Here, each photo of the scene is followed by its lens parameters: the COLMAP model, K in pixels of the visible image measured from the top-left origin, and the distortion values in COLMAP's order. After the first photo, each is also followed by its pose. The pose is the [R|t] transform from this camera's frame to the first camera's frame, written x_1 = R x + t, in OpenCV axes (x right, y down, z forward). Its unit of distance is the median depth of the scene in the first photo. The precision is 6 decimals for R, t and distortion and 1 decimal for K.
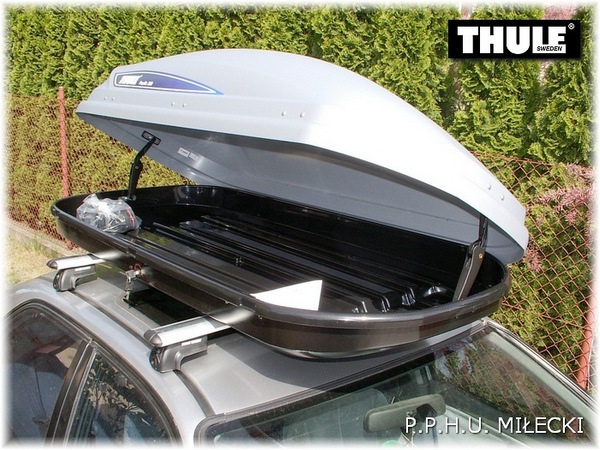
lens RADIAL K [[693.5, 0, 306.2], [0, 693.5, 226.2], [0, 0, 1]] dist [-0.126855, 0.000000]
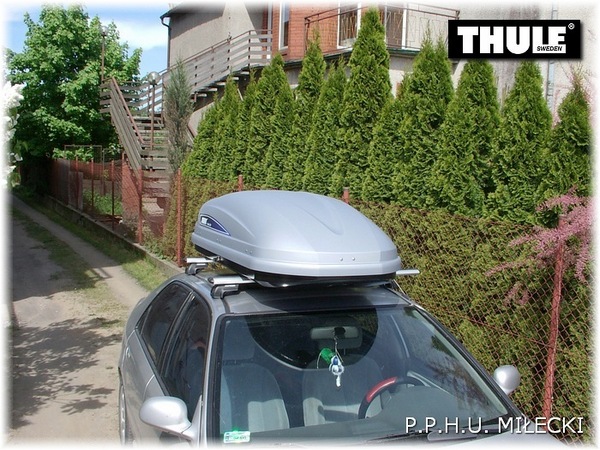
lens RADIAL K [[693.5, 0, 296.3], [0, 693.5, 223.5], [0, 0, 1]] dist [-0.126855, 0.000000]
pose [[0.949964, 0.030370, -0.310881, 0.230418], [-0.074929, 0.988359, -0.132409, 0.084123], [0.303240, 0.149078, 0.941181, -0.323338]]
